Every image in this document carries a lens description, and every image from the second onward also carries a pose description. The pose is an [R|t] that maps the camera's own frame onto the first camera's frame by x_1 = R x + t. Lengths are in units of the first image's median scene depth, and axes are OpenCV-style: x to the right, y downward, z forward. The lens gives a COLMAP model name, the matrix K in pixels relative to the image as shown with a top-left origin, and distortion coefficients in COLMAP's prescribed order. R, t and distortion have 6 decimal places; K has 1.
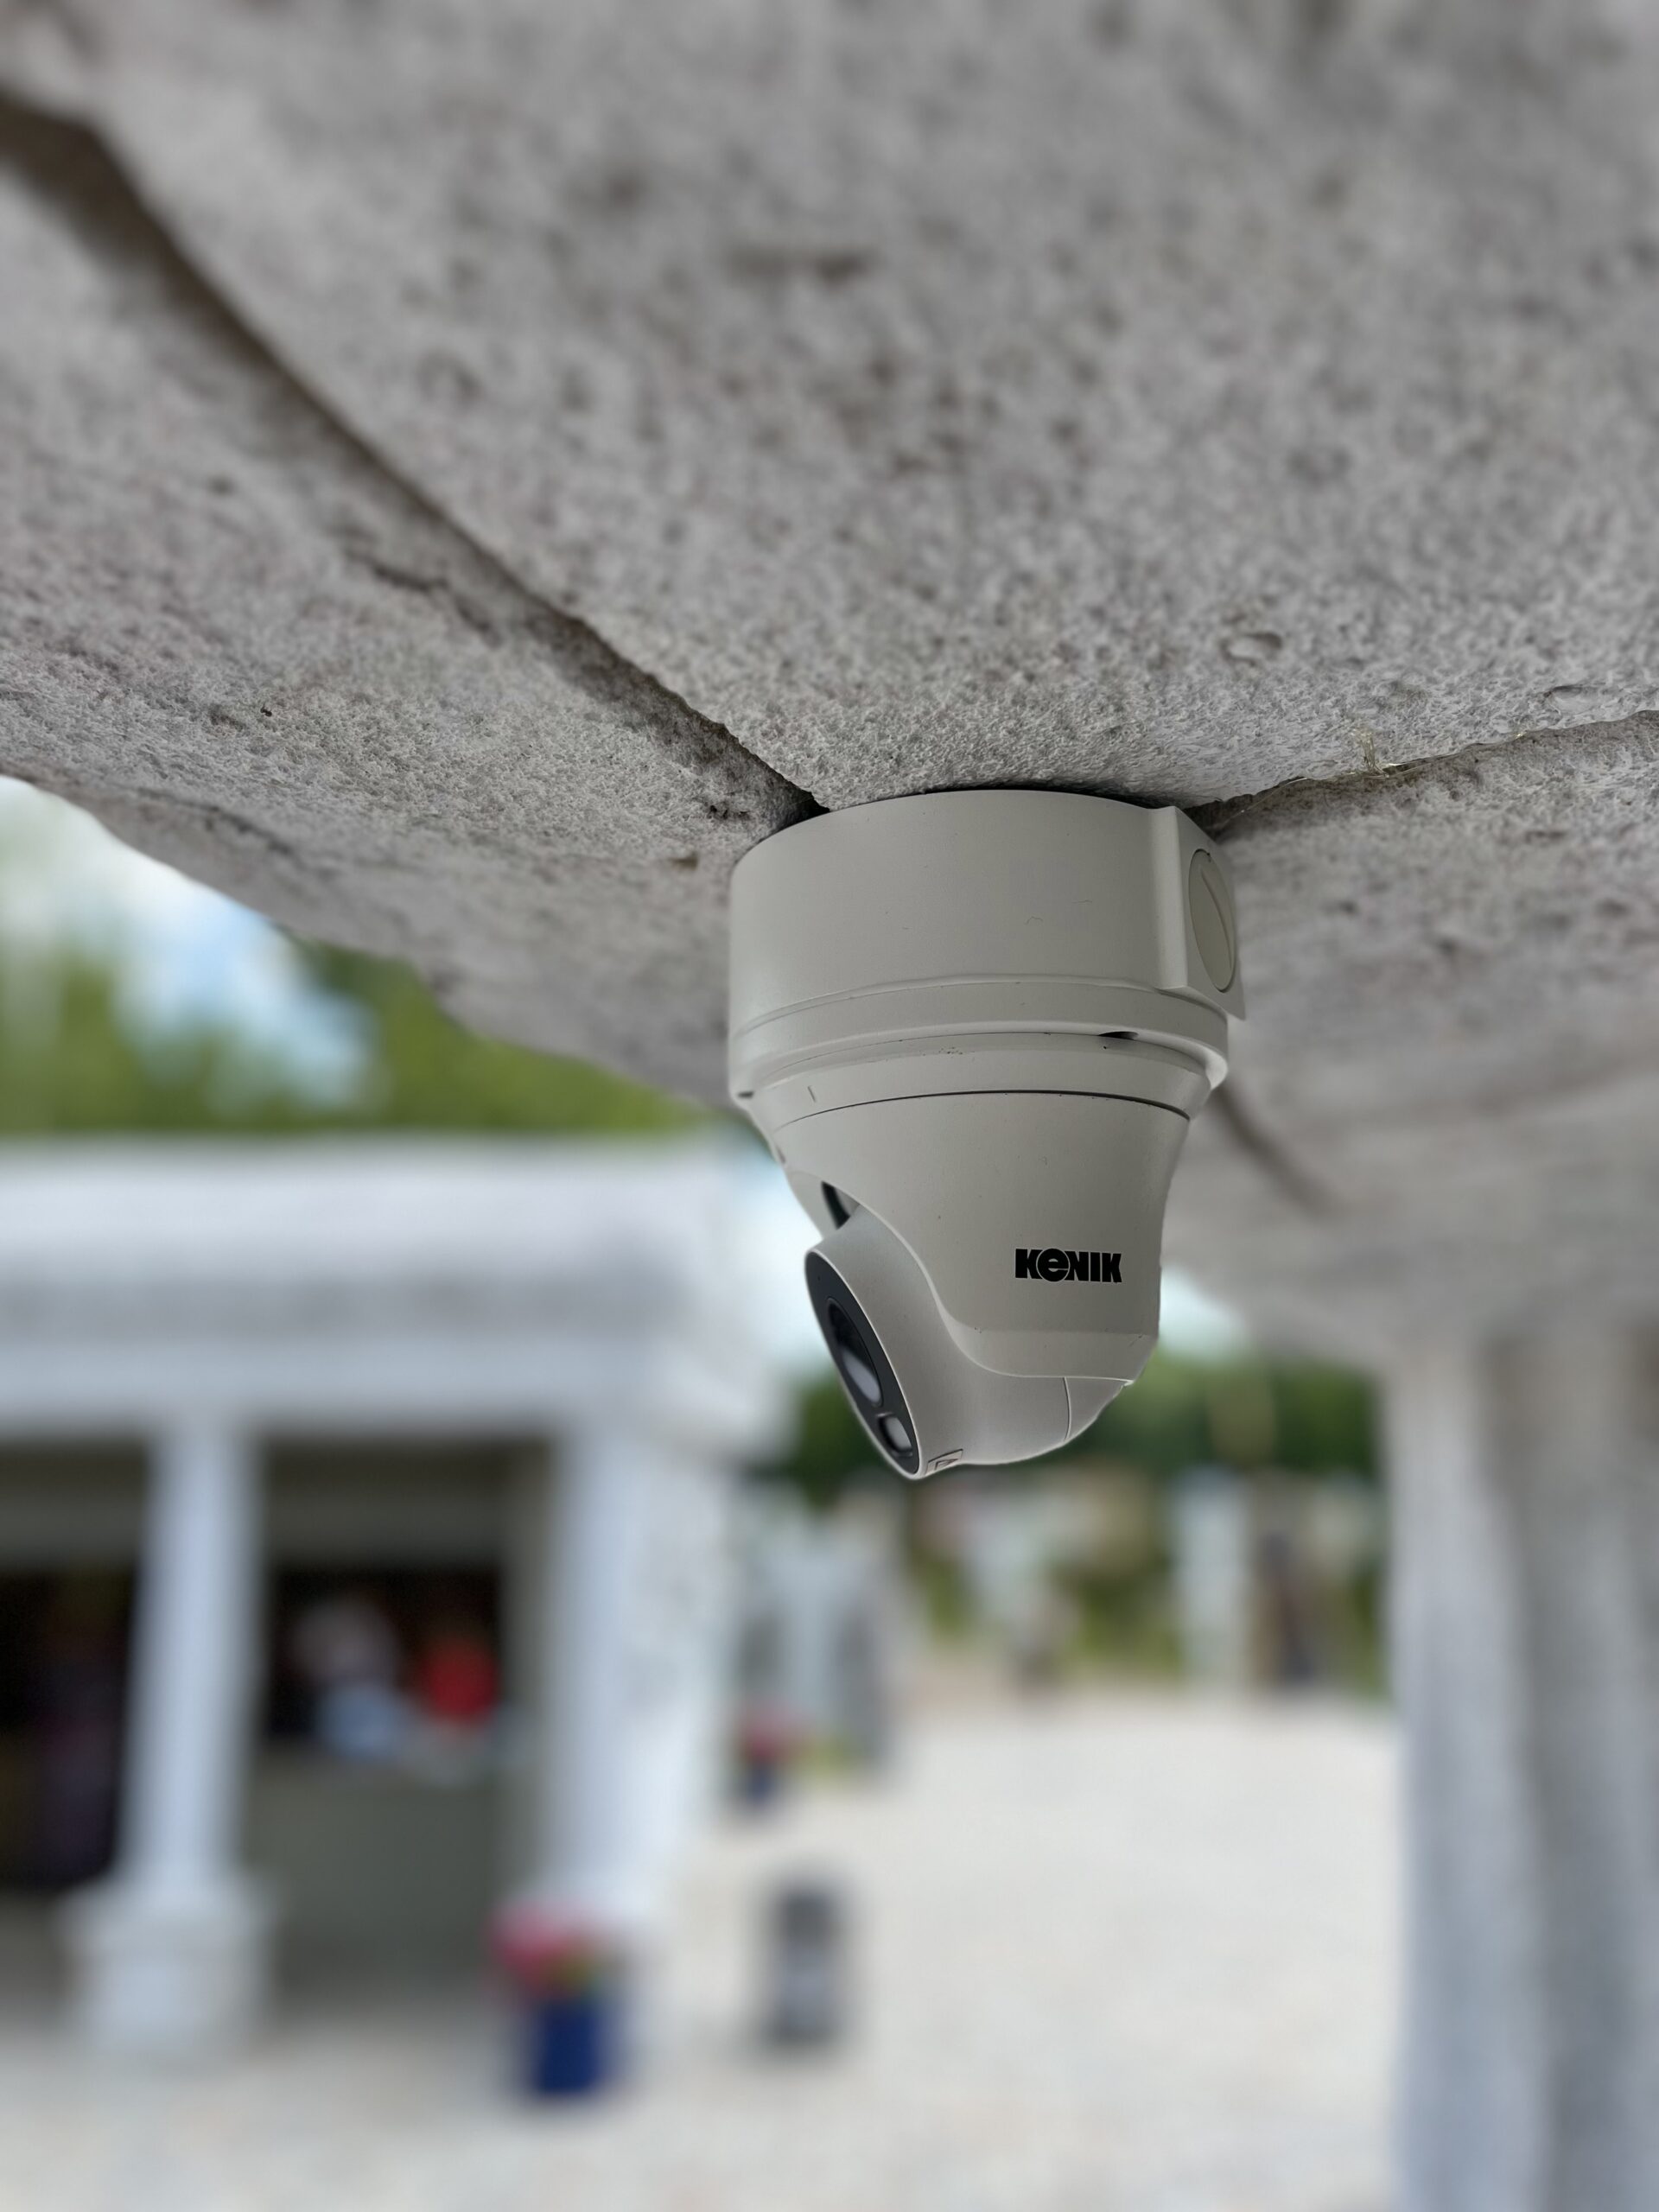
lens RADIAL K [[1726.7, 0, 832.9], [0, 1726.7, 1113.7], [0, 0, 1]] dist [0.048712, -0.065217]
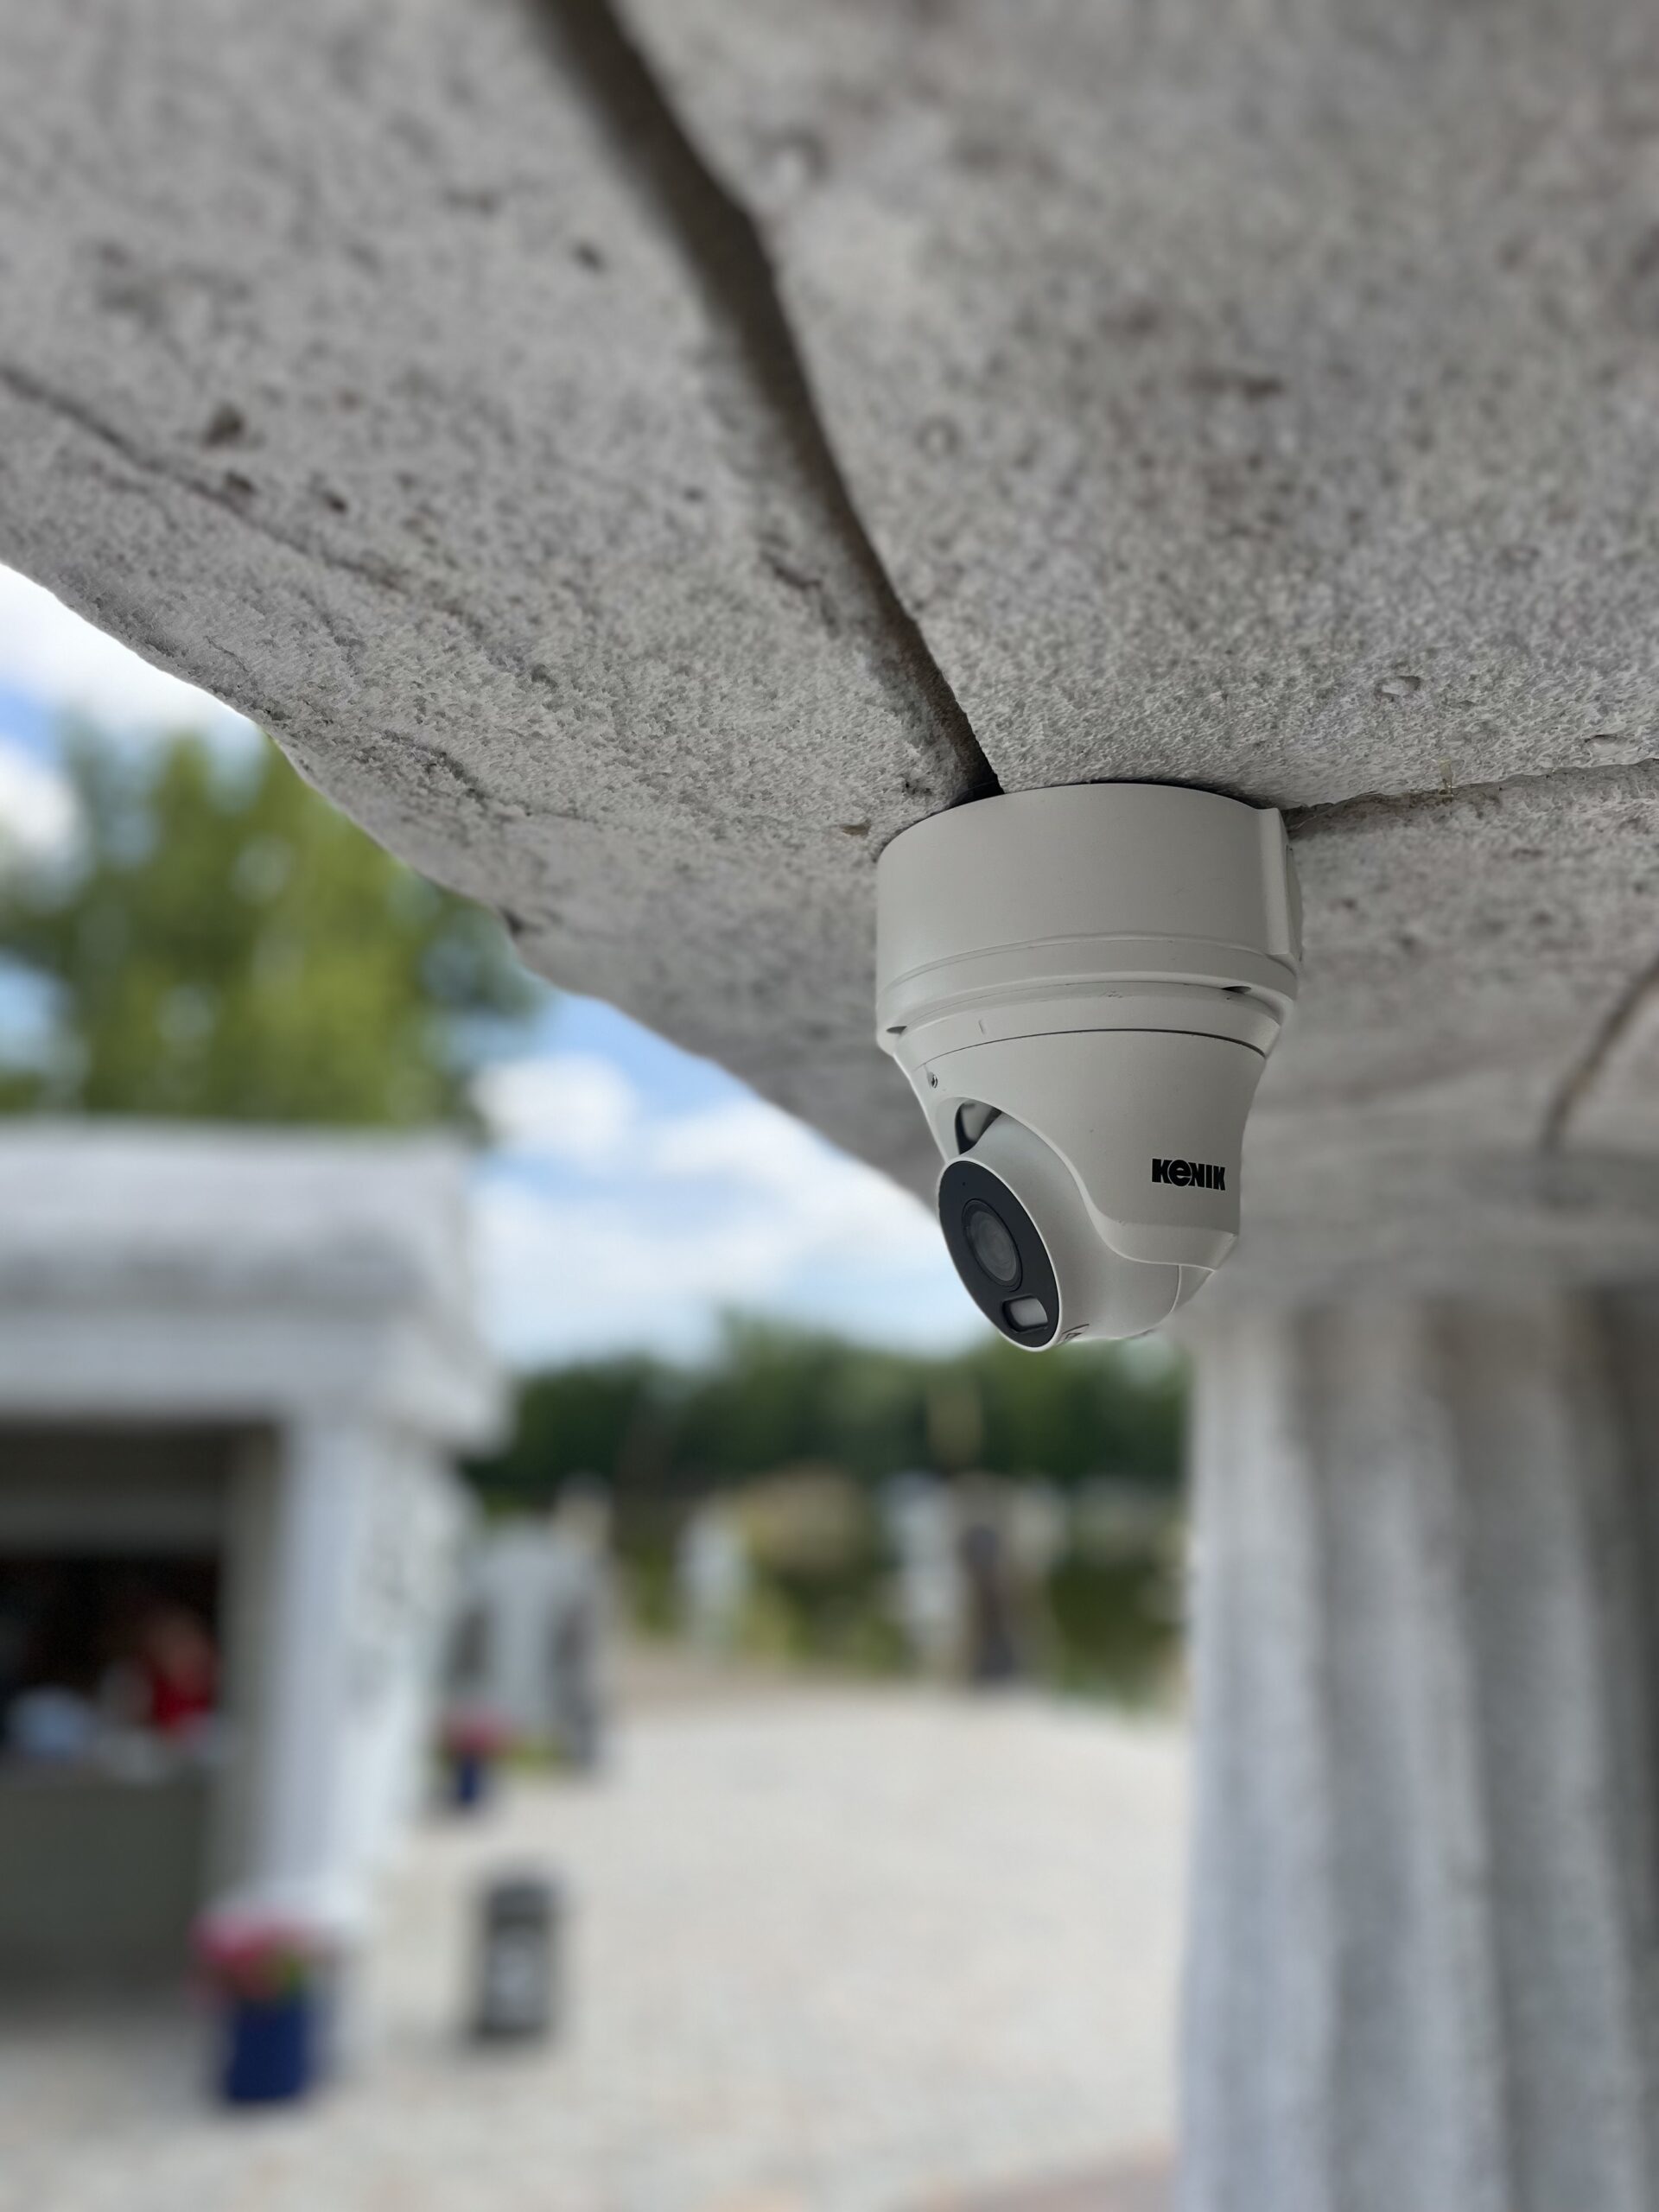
lens RADIAL K [[1726.7, 0, 832.9], [0, 1726.7, 1113.7], [0, 0, 1]] dist [0.048712, -0.065217]
pose [[0.985900, 0.040278, 0.162418, -0.336698], [-0.039952, 0.999188, -0.005274, 0.065218], [-0.162499, -0.001290, 0.986708, -0.186498]]
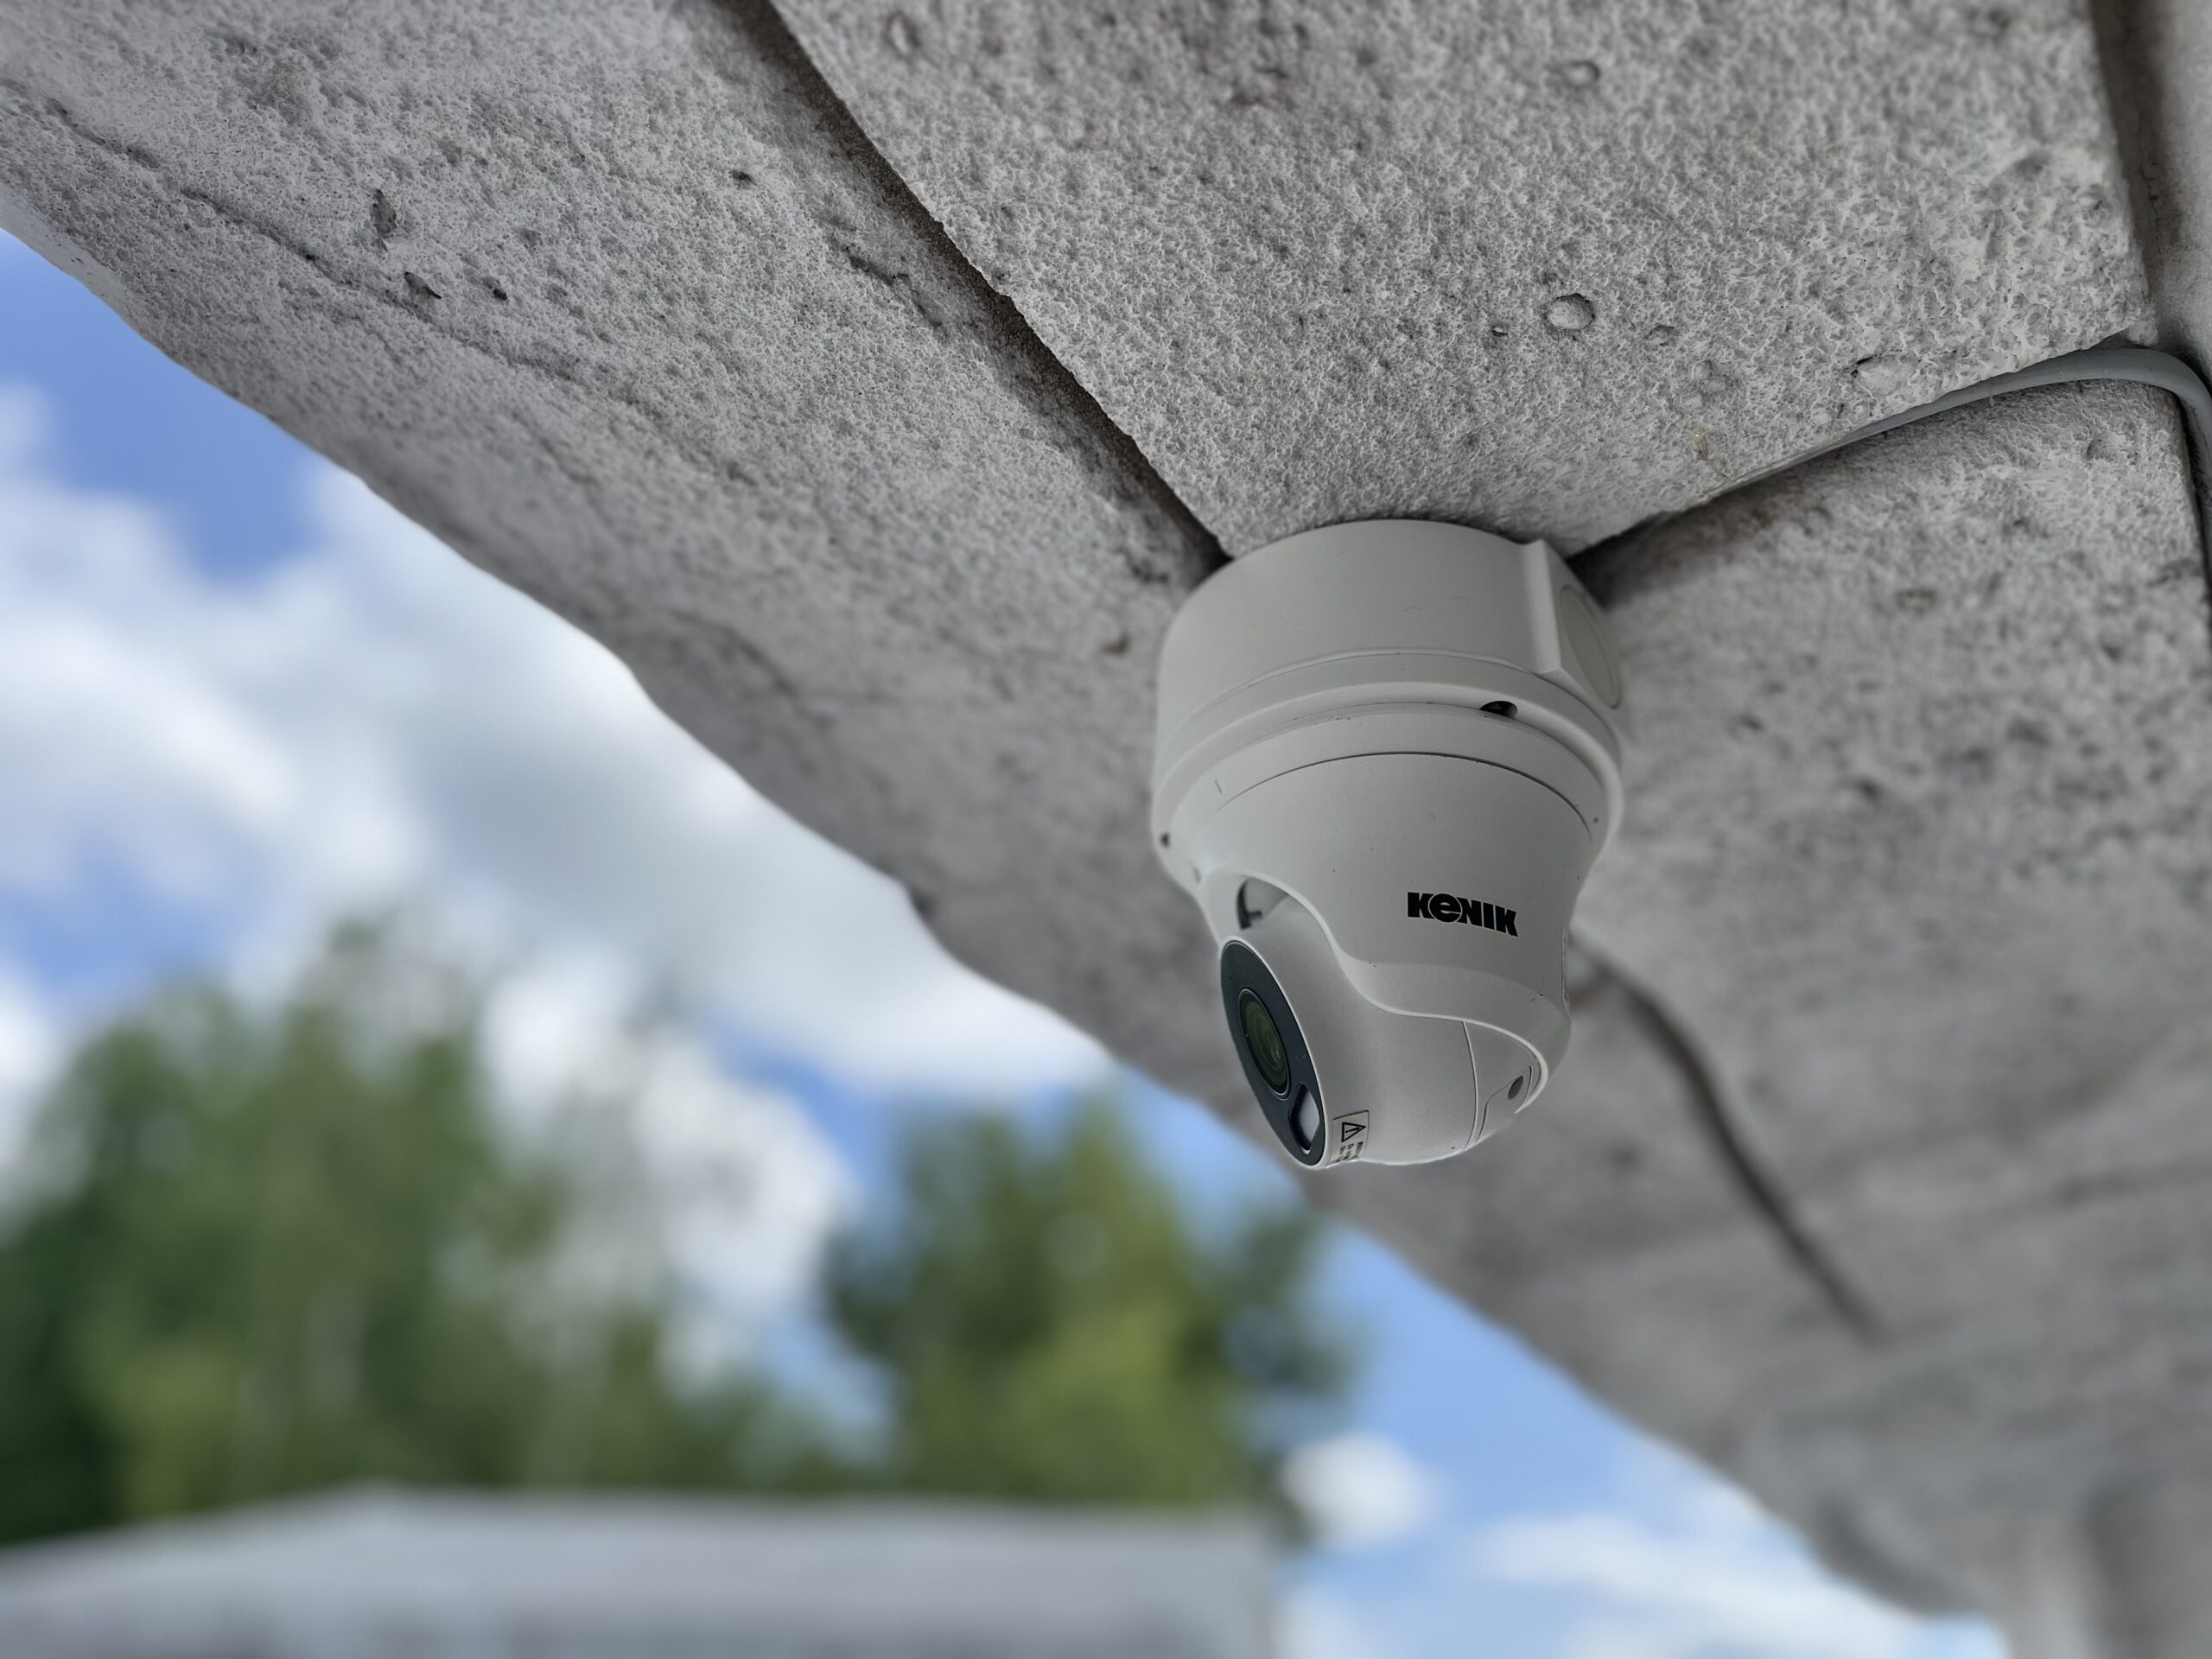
lens RADIAL K [[1726.7, 0, 1110.9], [0, 1726.7, 821.2], [0, 0, 1]] dist [0.048712, -0.065217]
pose [[0.988769, -0.028837, -0.146642, 0.087193], [-0.027937, 0.928247, -0.370914, 0.455784], [0.146816, 0.370845, 0.917016, -0.005401]]
